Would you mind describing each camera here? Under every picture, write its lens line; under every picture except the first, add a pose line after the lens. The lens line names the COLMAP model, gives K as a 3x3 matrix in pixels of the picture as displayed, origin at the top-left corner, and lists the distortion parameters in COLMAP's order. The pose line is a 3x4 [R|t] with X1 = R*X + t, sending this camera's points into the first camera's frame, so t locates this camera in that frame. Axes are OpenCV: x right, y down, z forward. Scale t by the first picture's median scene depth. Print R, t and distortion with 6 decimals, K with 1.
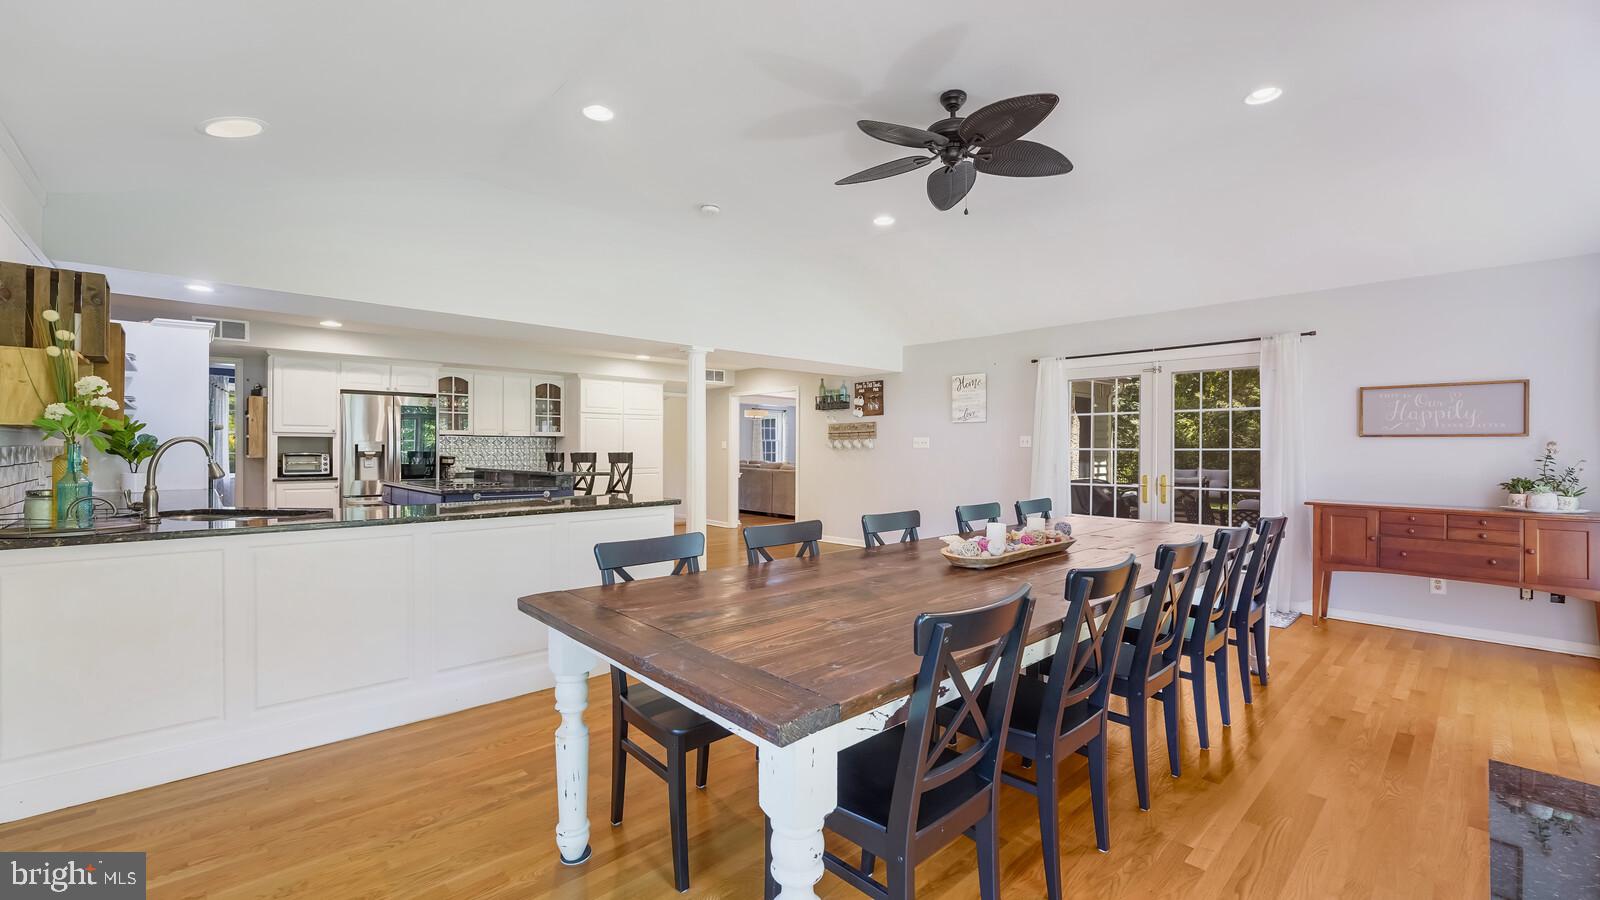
lens RADIAL K [[650.8, 0, 800.0], [0, 650.8, 450.0], [0, 0, 1]] dist [-0.000753, -0.000001]
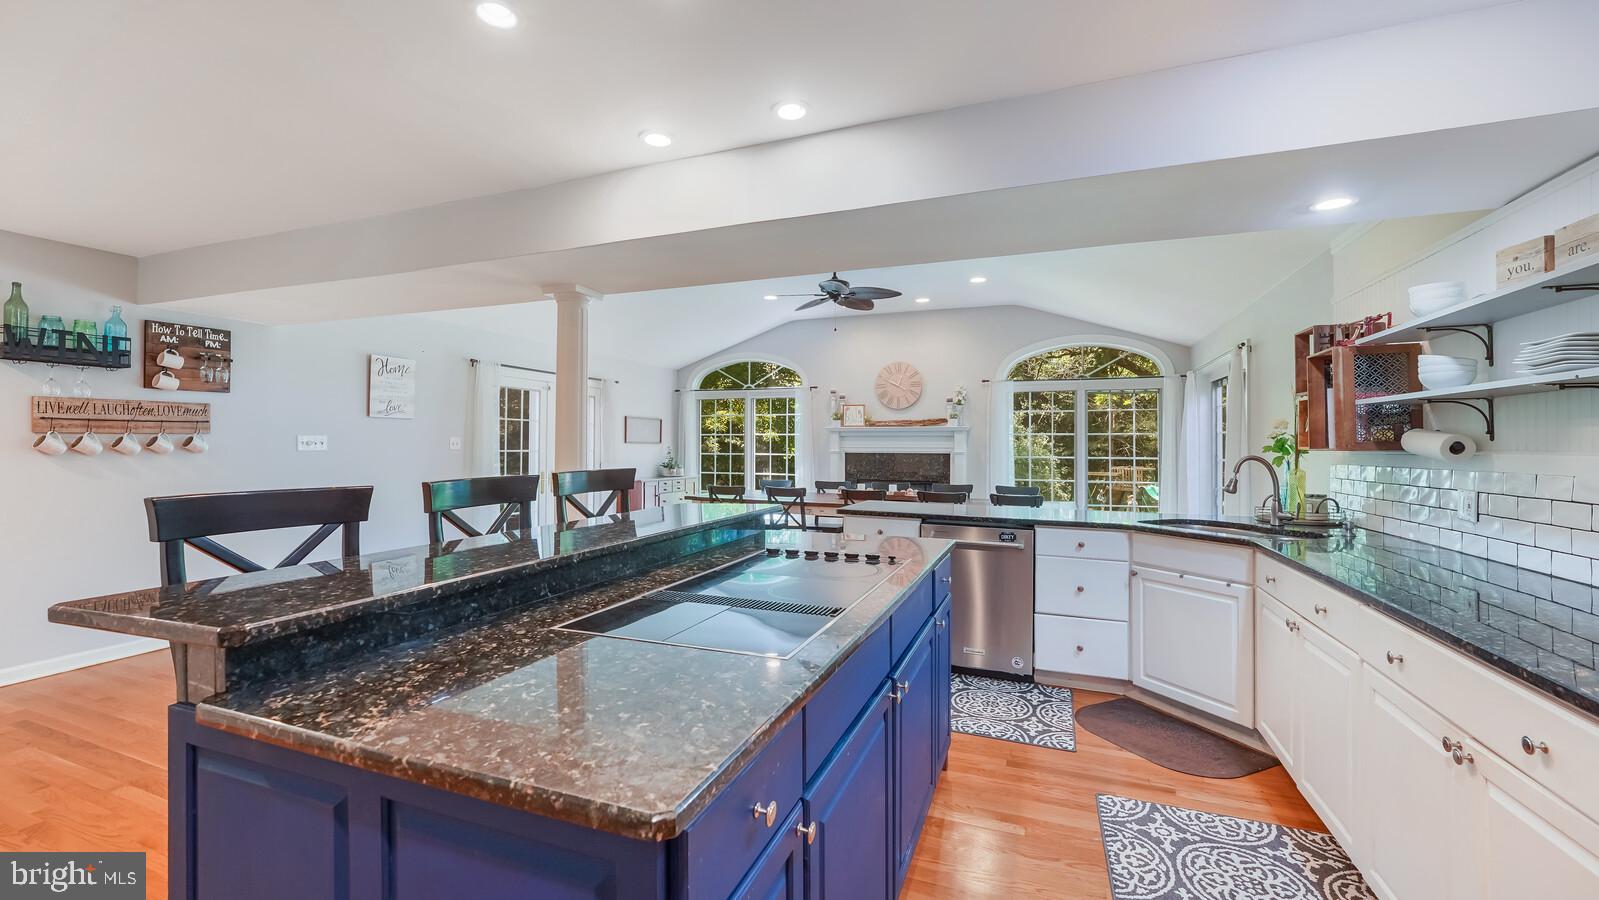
lens RADIAL K [[650.4, 0, 799.5], [0, 650.4, 450.0], [0, 0, 1]] dist [-0.000753, -0.000001]
pose [[-0.439398, -0.008305, 0.898254, -0.589509], [-0.001719, 0.999963, 0.008405, -0.010125], [-0.898291, 0.002149, -0.439397, 0.804810]]
